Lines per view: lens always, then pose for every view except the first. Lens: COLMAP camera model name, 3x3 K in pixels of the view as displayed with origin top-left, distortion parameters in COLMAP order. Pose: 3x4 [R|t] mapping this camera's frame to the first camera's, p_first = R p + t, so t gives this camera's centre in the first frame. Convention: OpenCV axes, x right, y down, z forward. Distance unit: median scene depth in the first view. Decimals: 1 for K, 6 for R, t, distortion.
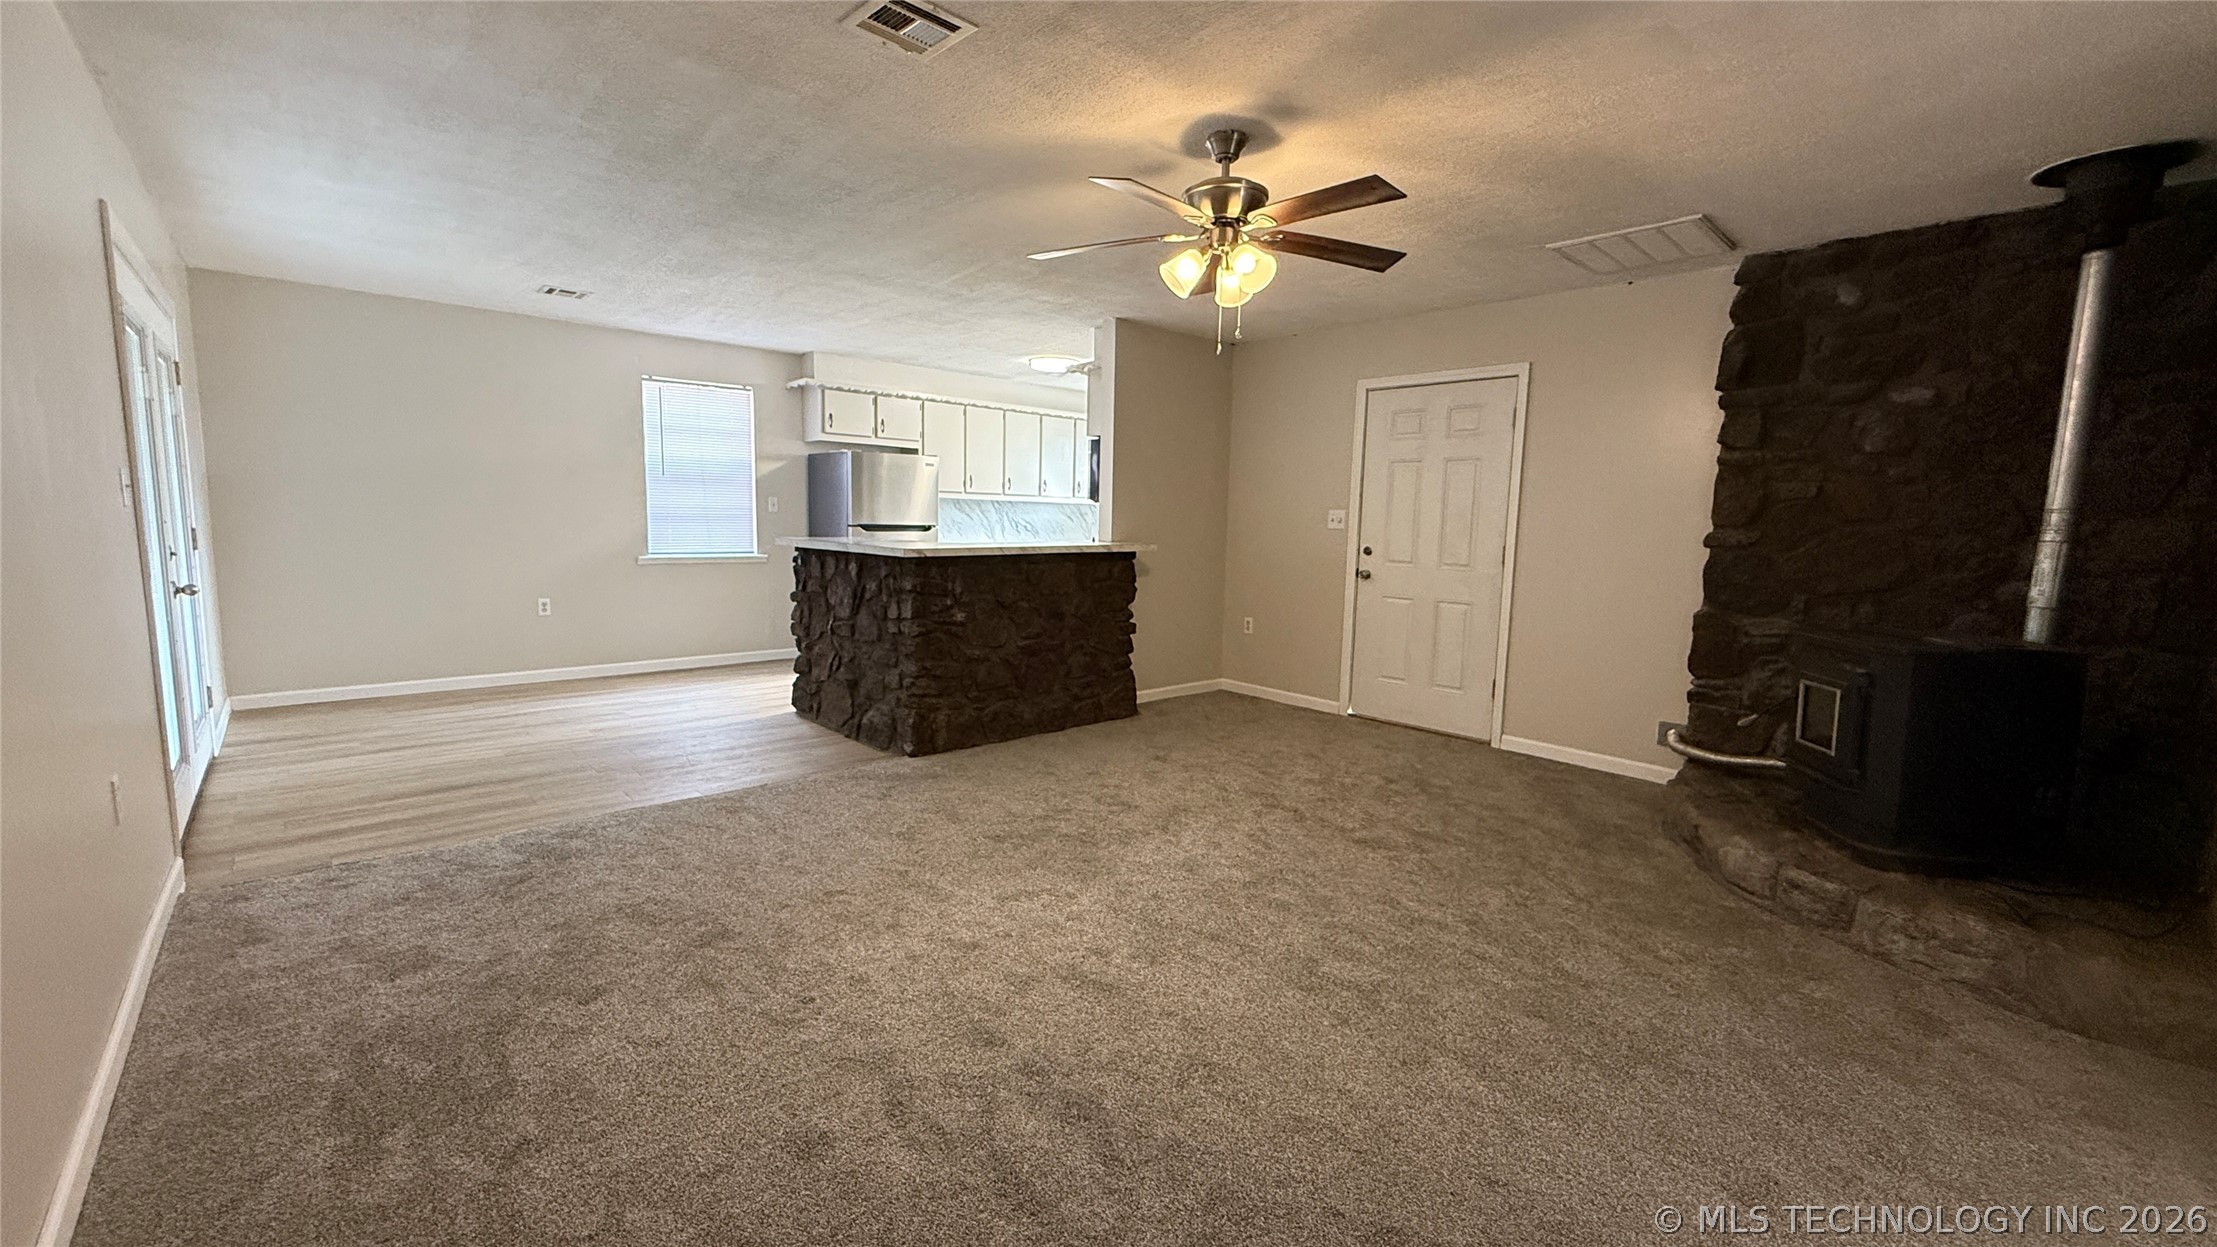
lens RADIAL K [[884.8, 0, 1105.3], [0, 884.8, 619.3], [0, 0, 1]] dist [-0.000706, -0.000562]
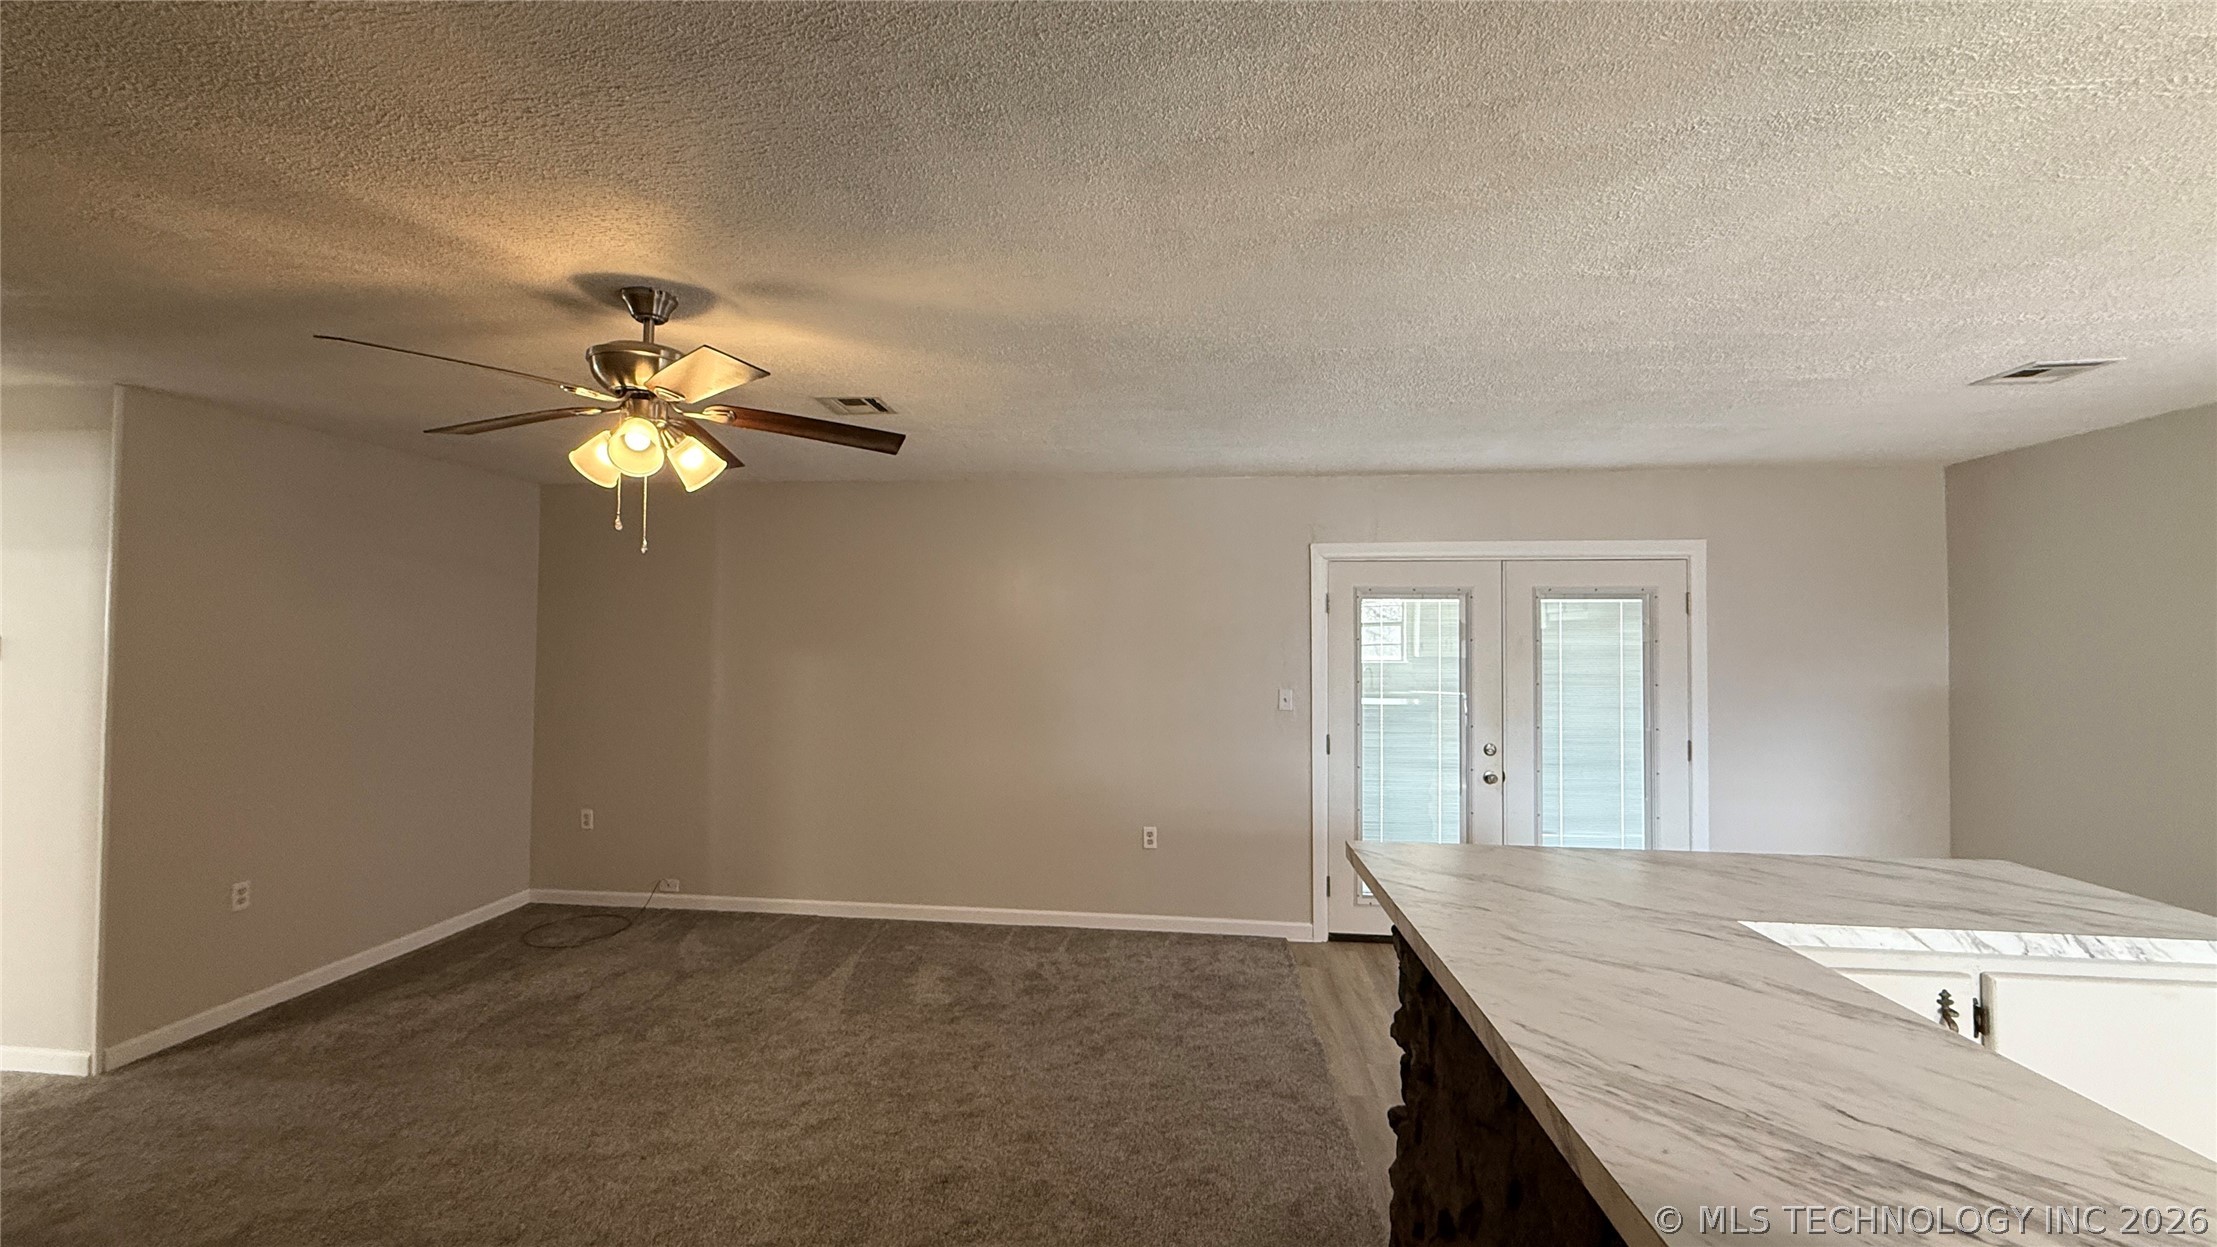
lens RADIAL K [[884.8, 0, 1105.3], [0, 884.8, 619.3], [0, 0, 1]] dist [-0.000706, -0.000562]
pose [[-0.748927, -0.047670, -0.660936, 0.206090], [-0.103953, 0.993512, 0.046136, -0.194376], [0.654448, 0.103259, -0.749023, 1.139415]]
